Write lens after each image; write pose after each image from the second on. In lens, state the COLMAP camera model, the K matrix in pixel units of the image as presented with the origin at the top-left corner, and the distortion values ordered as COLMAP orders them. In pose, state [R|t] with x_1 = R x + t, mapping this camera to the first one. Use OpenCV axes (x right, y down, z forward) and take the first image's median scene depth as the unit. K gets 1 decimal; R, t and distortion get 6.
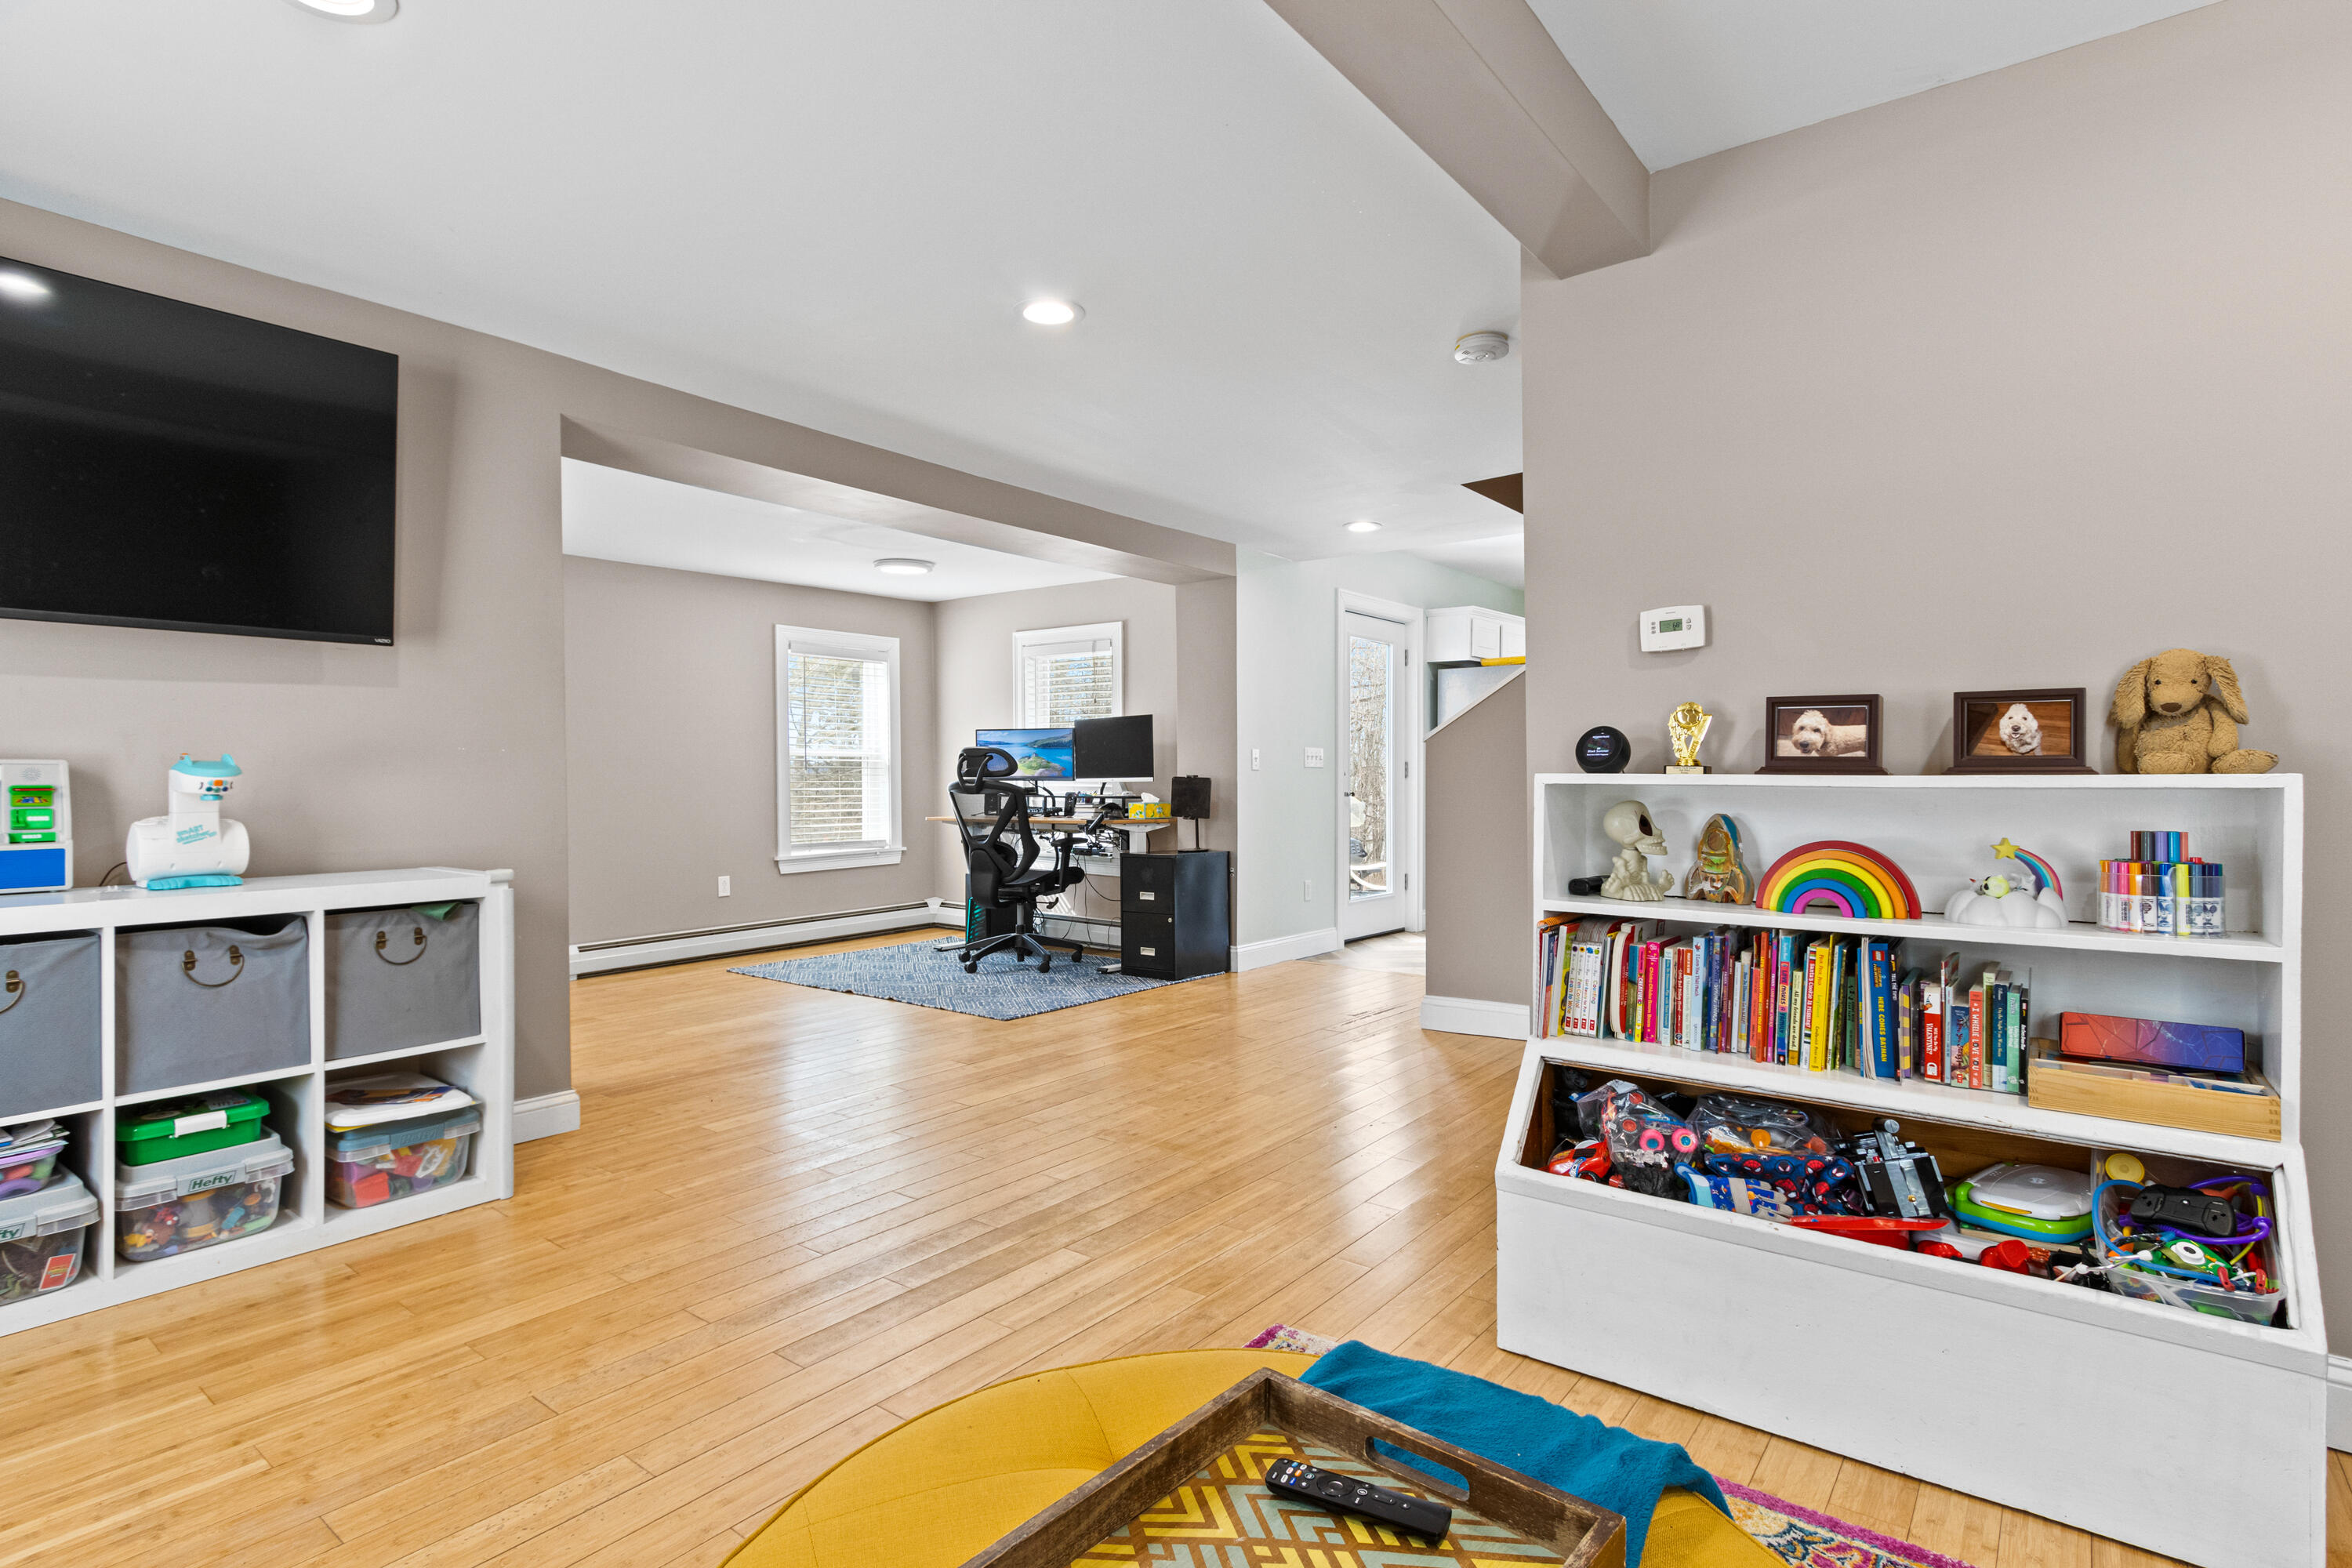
lens RADIAL K [[1160.0, 0, 1165.3], [0, 1160.0, 786.3], [0, 0, 1]] dist [0.001660, -0.001553]
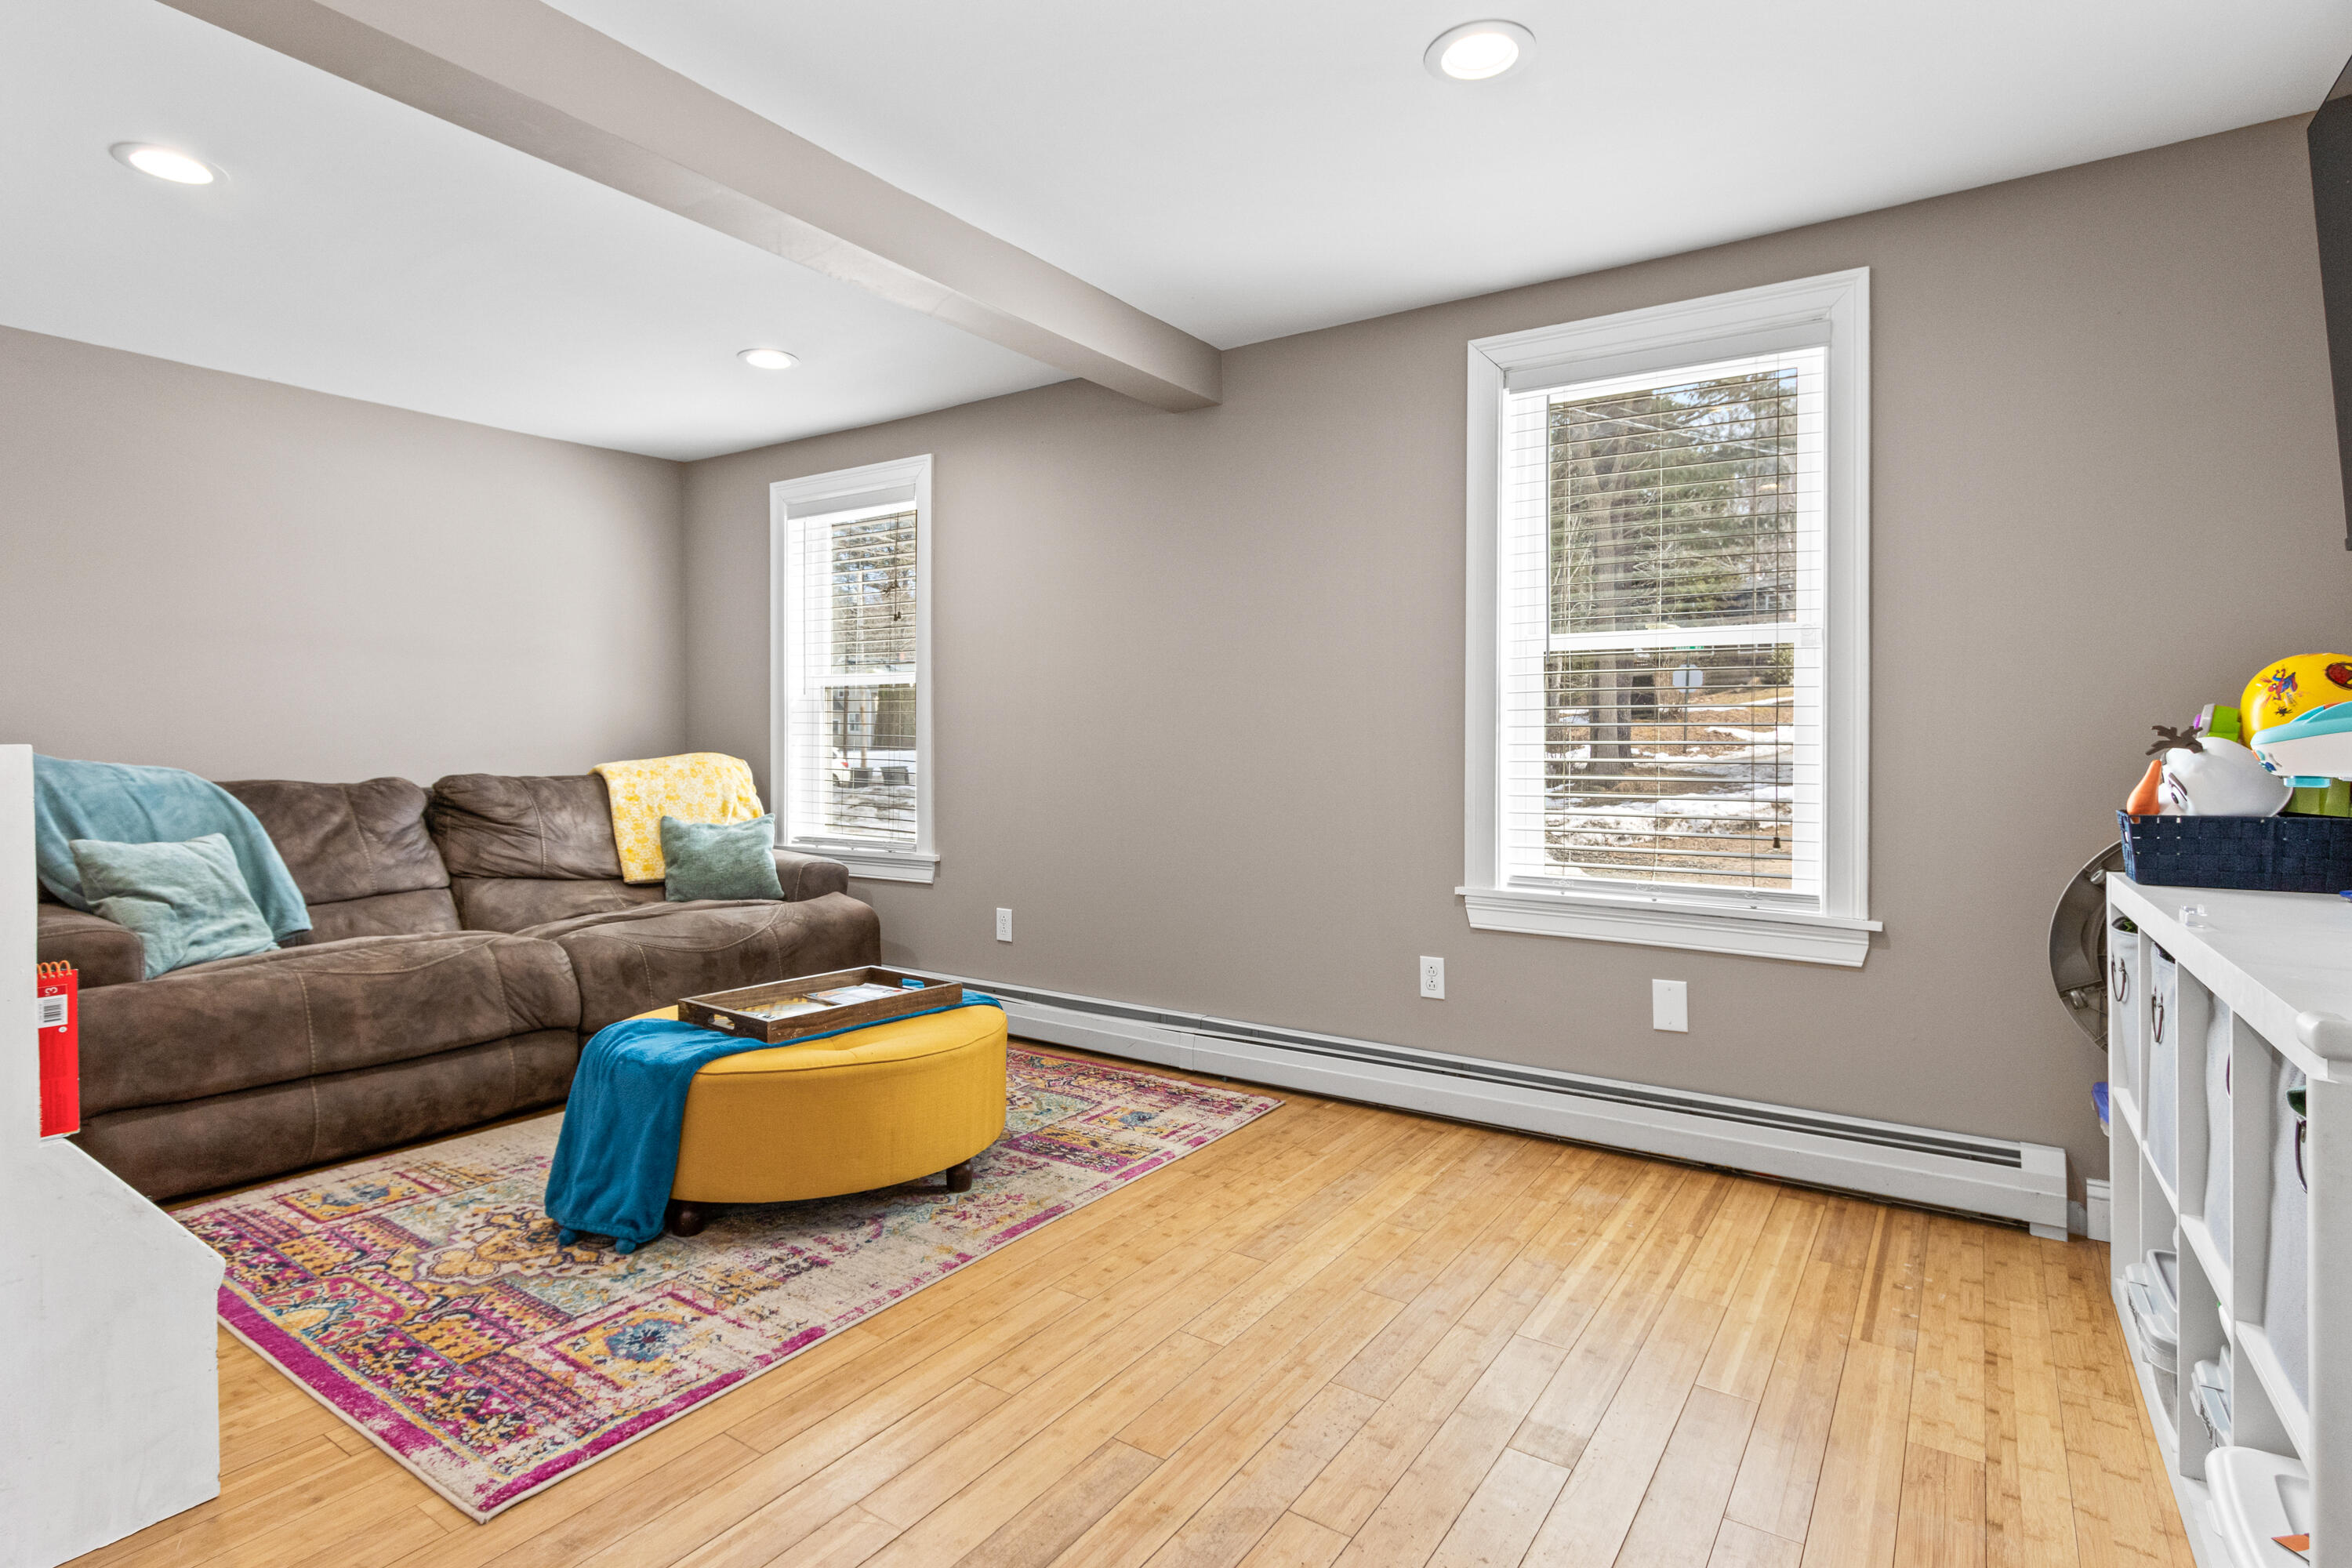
lens RADIAL K [[1160.0, 0, 1159.8], [0, 1160.0, 744.9], [0, 0, 1]] dist [0.001660, -0.001553]
pose [[-0.997676, 0.000757, -0.068137, -0.228644], [0.000398, 0.999986, 0.005271, -0.008292], [0.068140, 0.005232, -0.997662, 1.471614]]
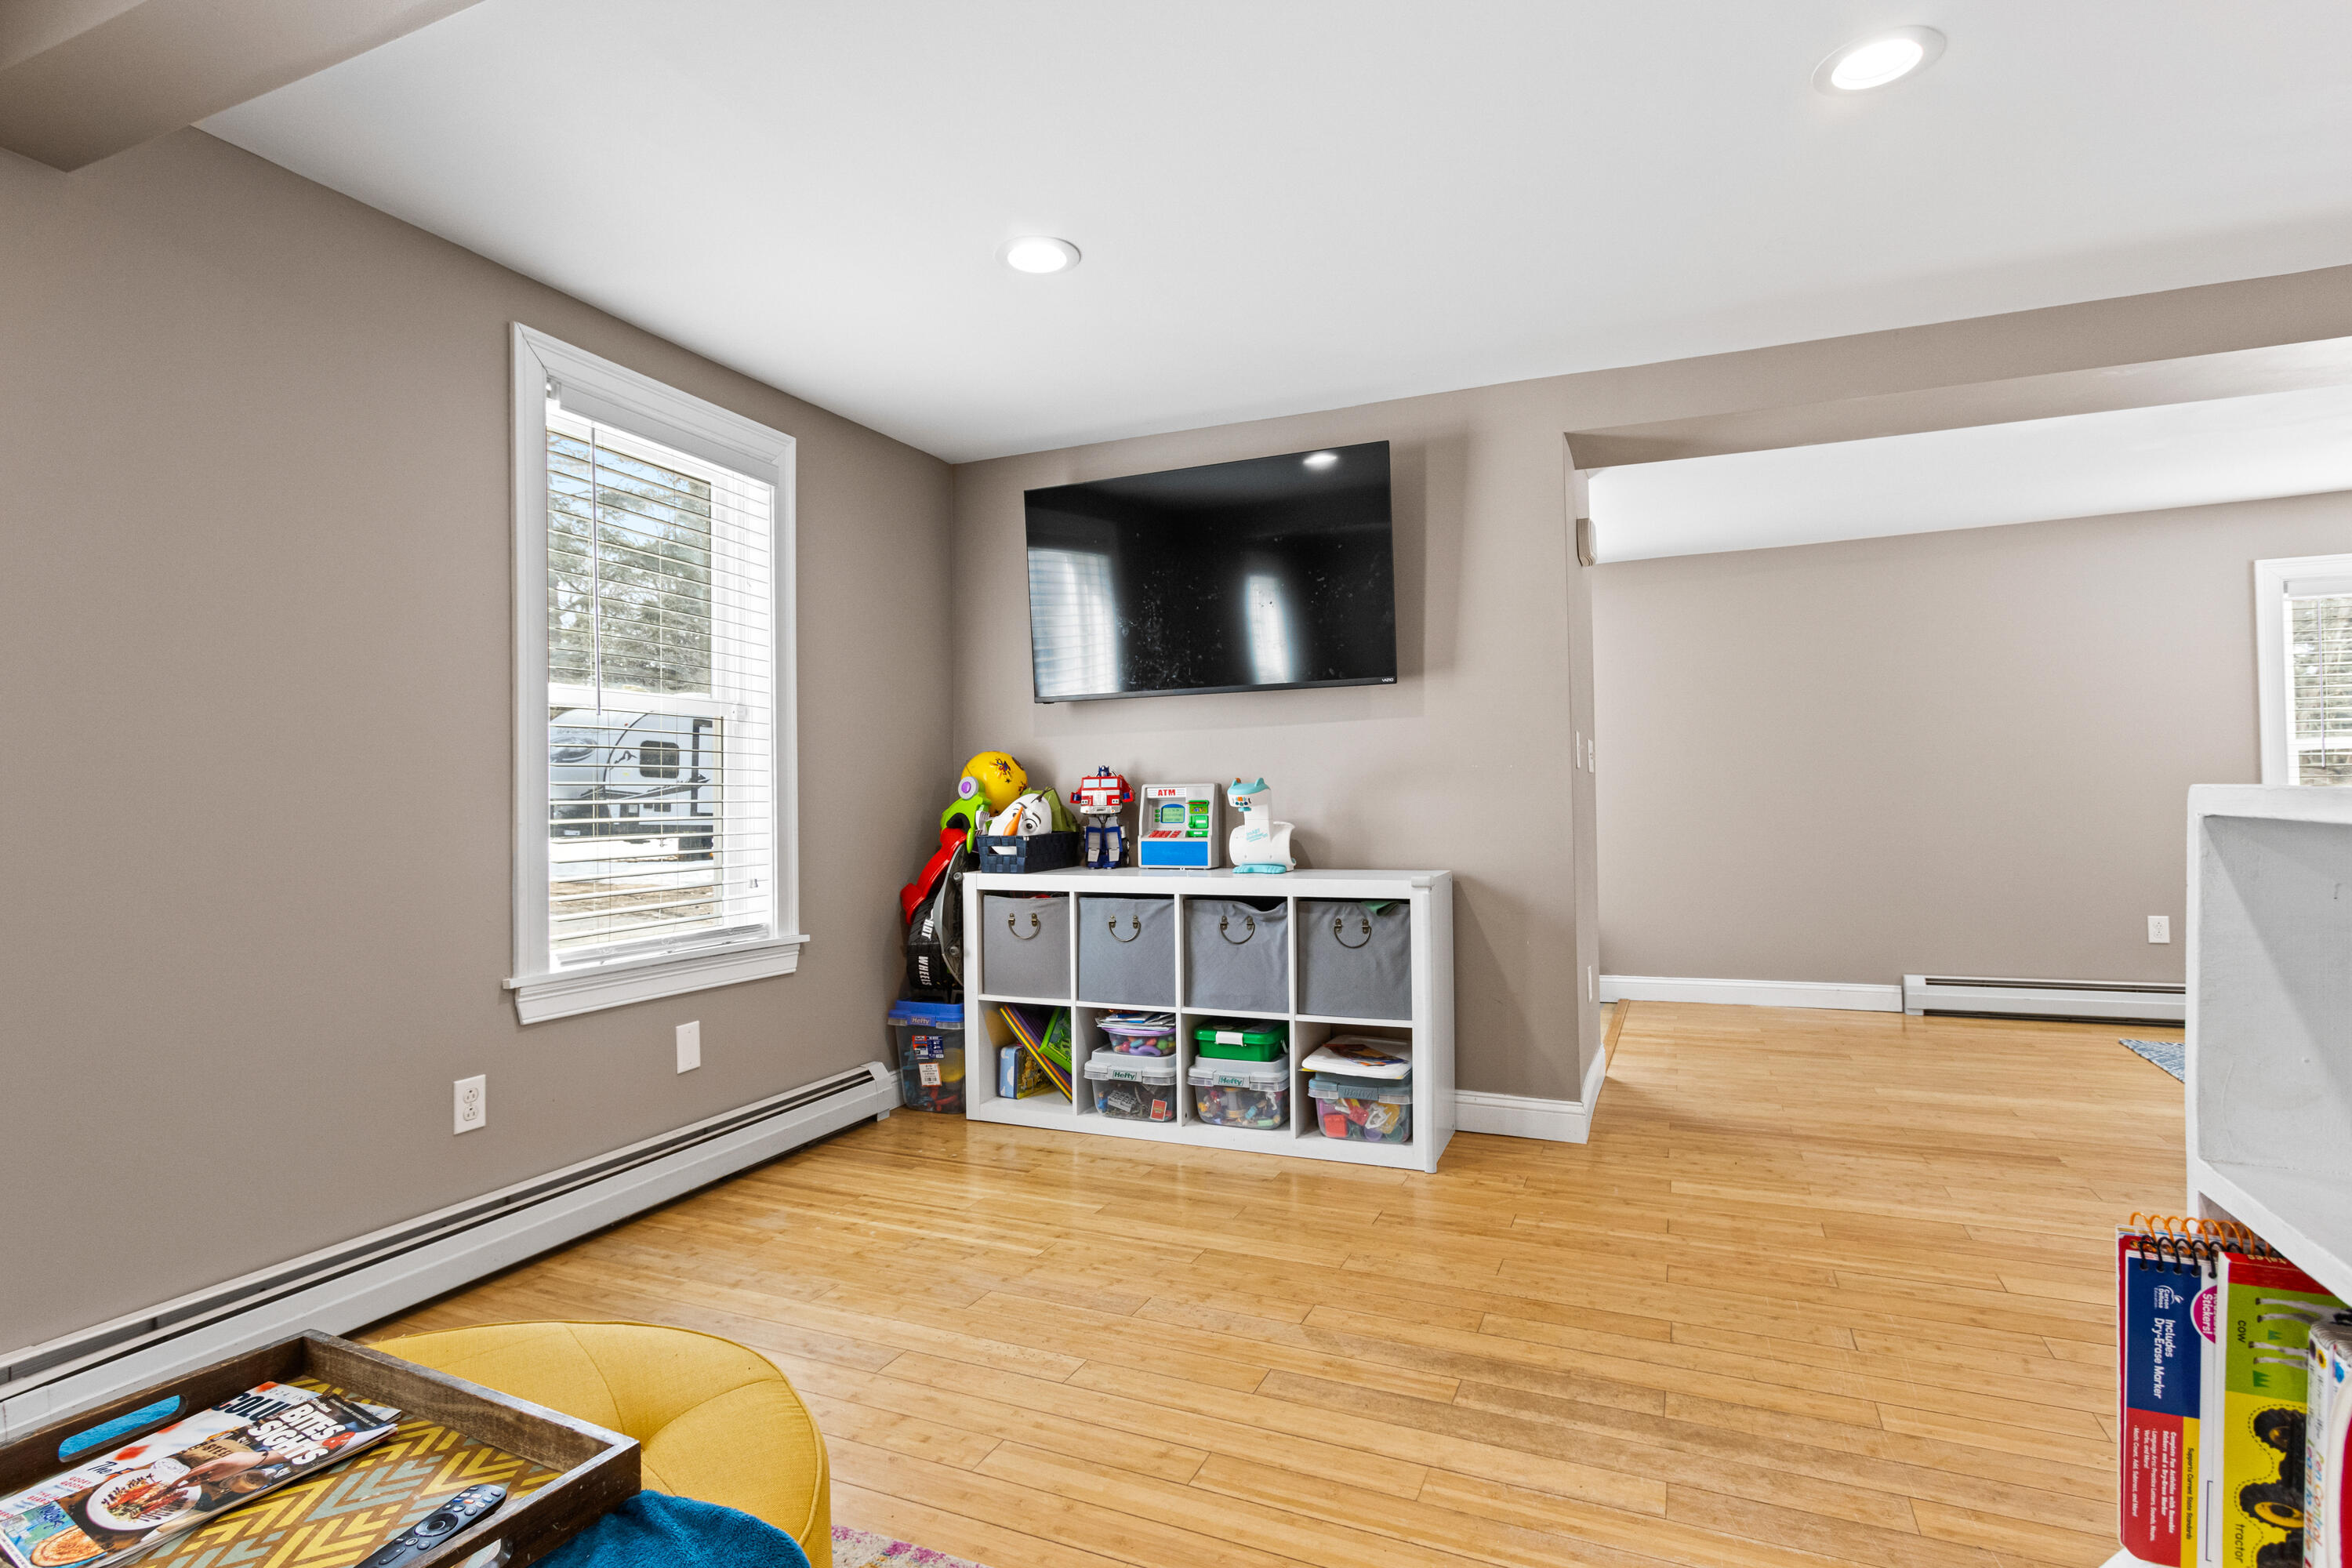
lens RADIAL K [[1160.0, 0, 1154.2], [0, 1160.0, 794.1], [0, 0, 1]] dist [0.001660, -0.001553]
pose [[0.236555, -0.002192, -0.971616, 0.504362], [0.005968, 0.999982, -0.000803, -0.008163], [0.971600, -0.005608, 0.236564, 0.547108]]
